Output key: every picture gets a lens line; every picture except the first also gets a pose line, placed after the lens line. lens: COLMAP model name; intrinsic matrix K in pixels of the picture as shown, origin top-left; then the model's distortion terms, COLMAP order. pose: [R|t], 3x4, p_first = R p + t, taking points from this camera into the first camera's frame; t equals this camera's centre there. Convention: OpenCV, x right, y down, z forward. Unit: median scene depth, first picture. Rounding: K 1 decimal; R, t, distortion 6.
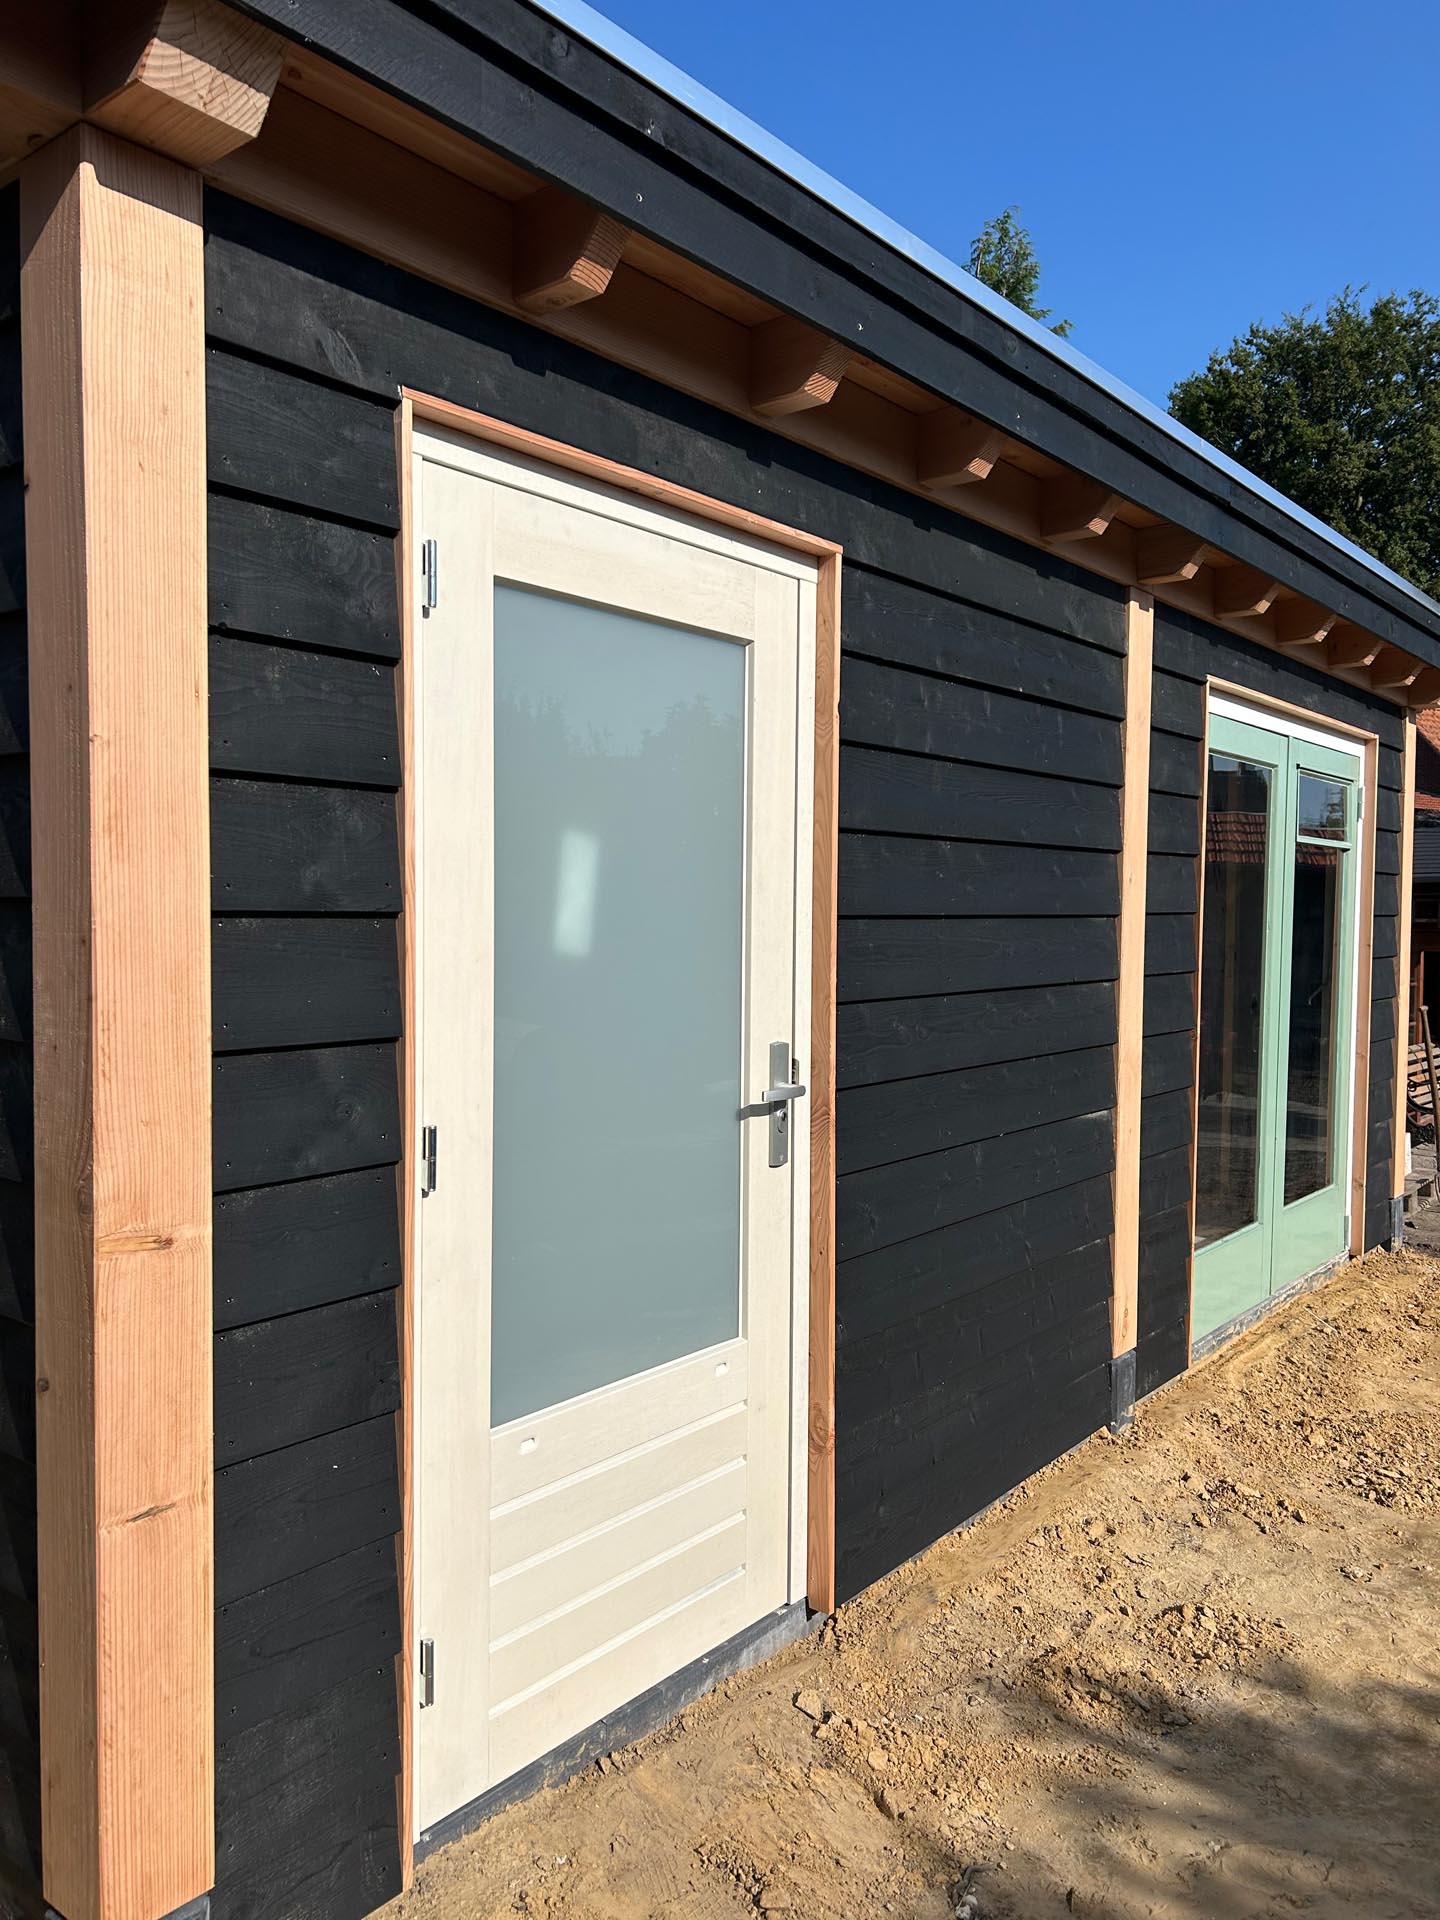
lens RADIAL K [[1448.3, 0, 709.5], [0, 1448.3, 963.7], [0, 0, 1]] dist [0.034173, -0.041574]
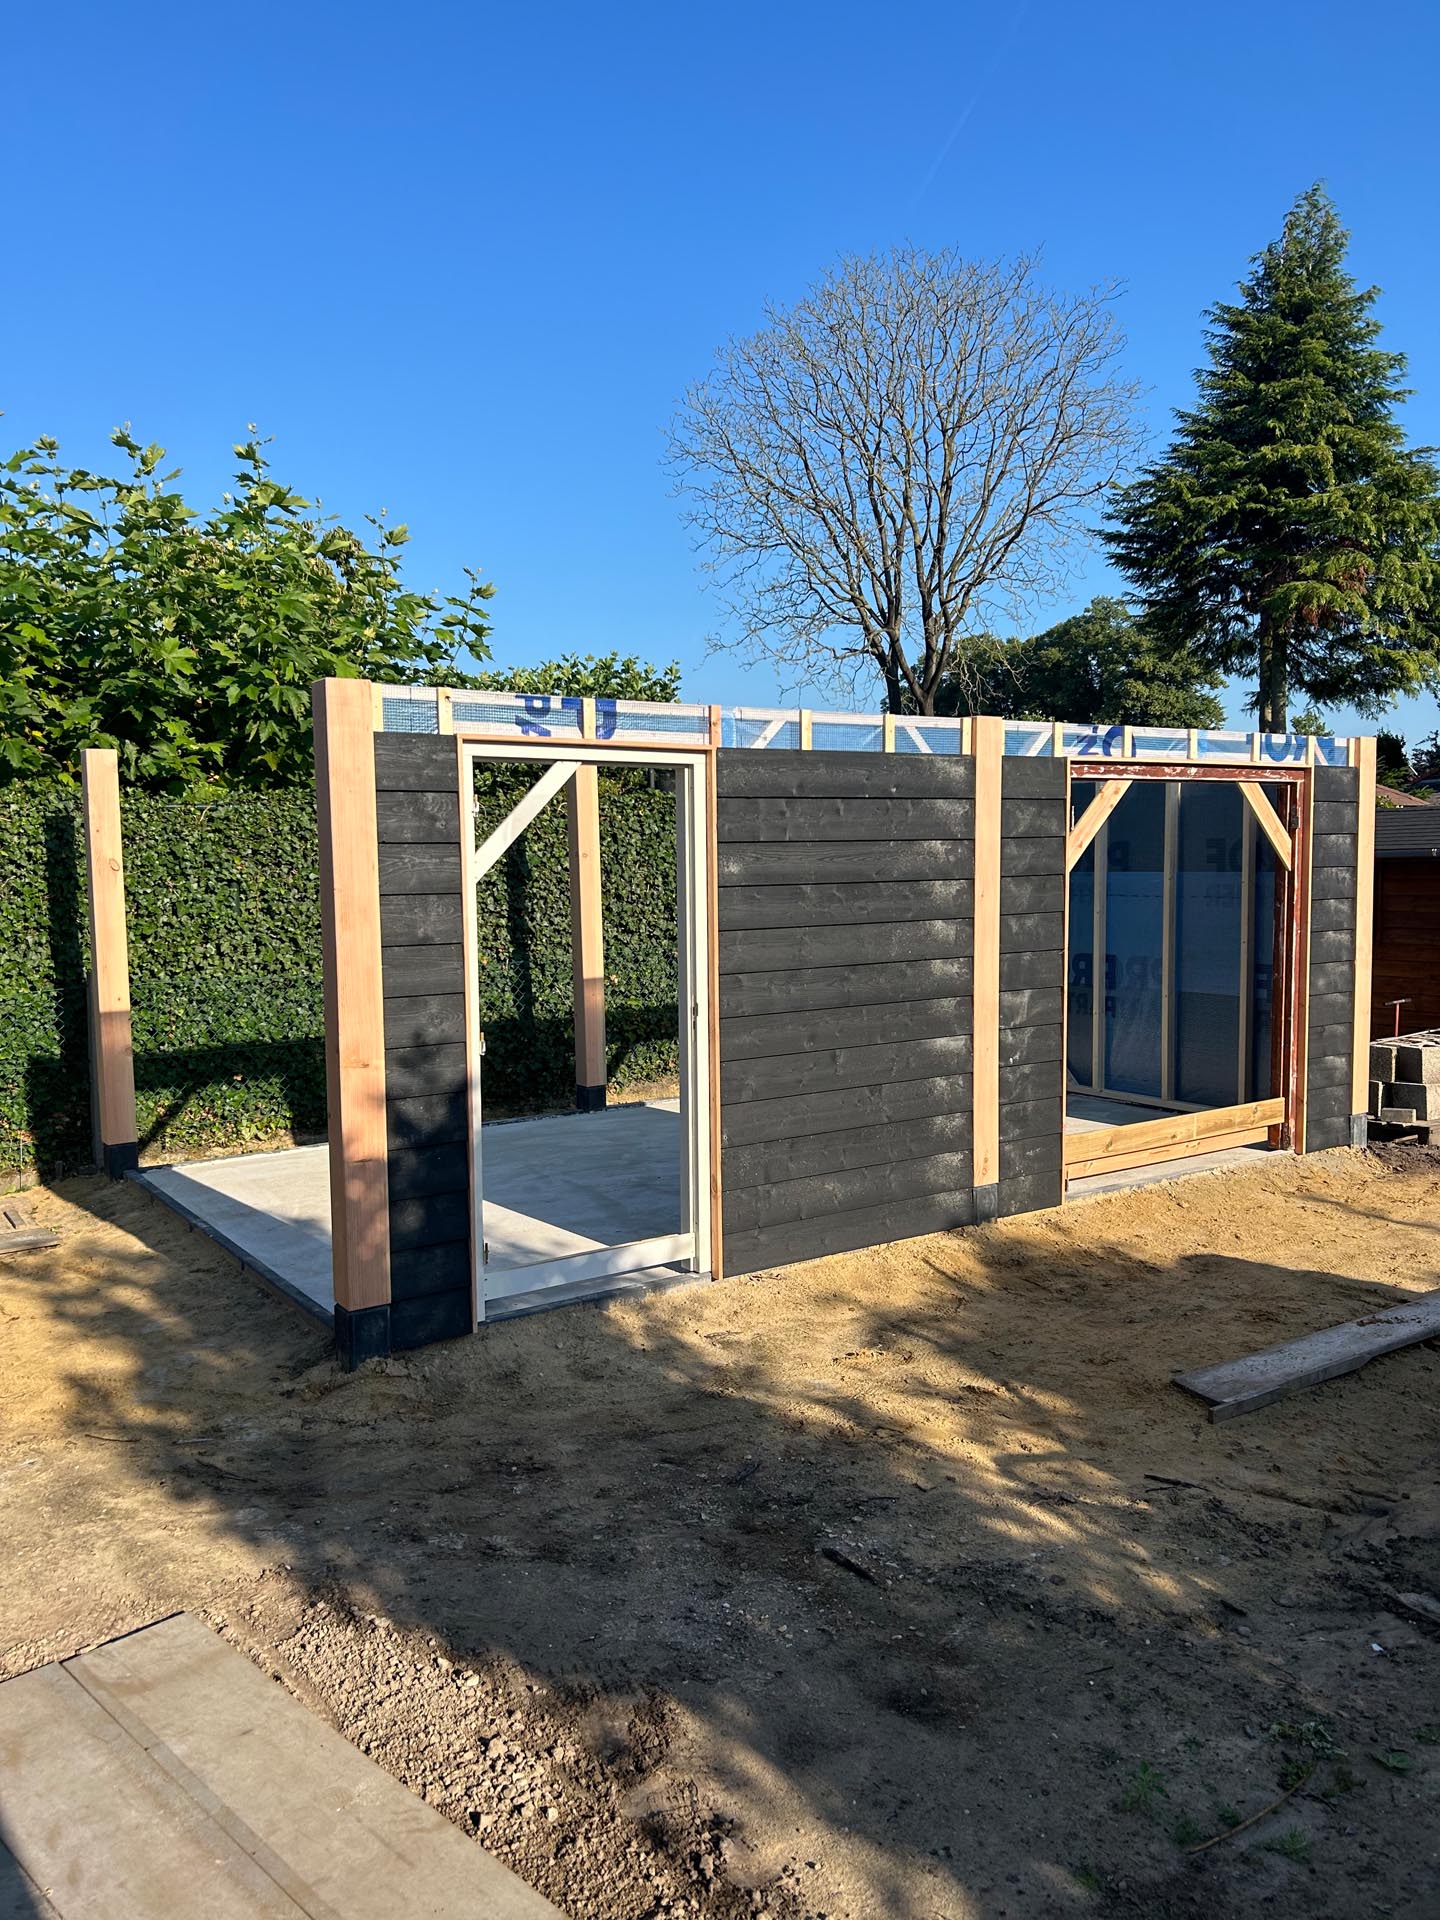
lens RADIAL K [[1448.3, 0, 709.5], [0, 1448.3, 962.1], [0, 0, 1]] dist [0.034173, -0.041574]
pose [[0.956103, 0.002656, -0.293020, 0.976489], [0.009002, 0.999221, 0.038431, -0.098855], [0.292894, -0.039382, 0.955334, -1.332328]]
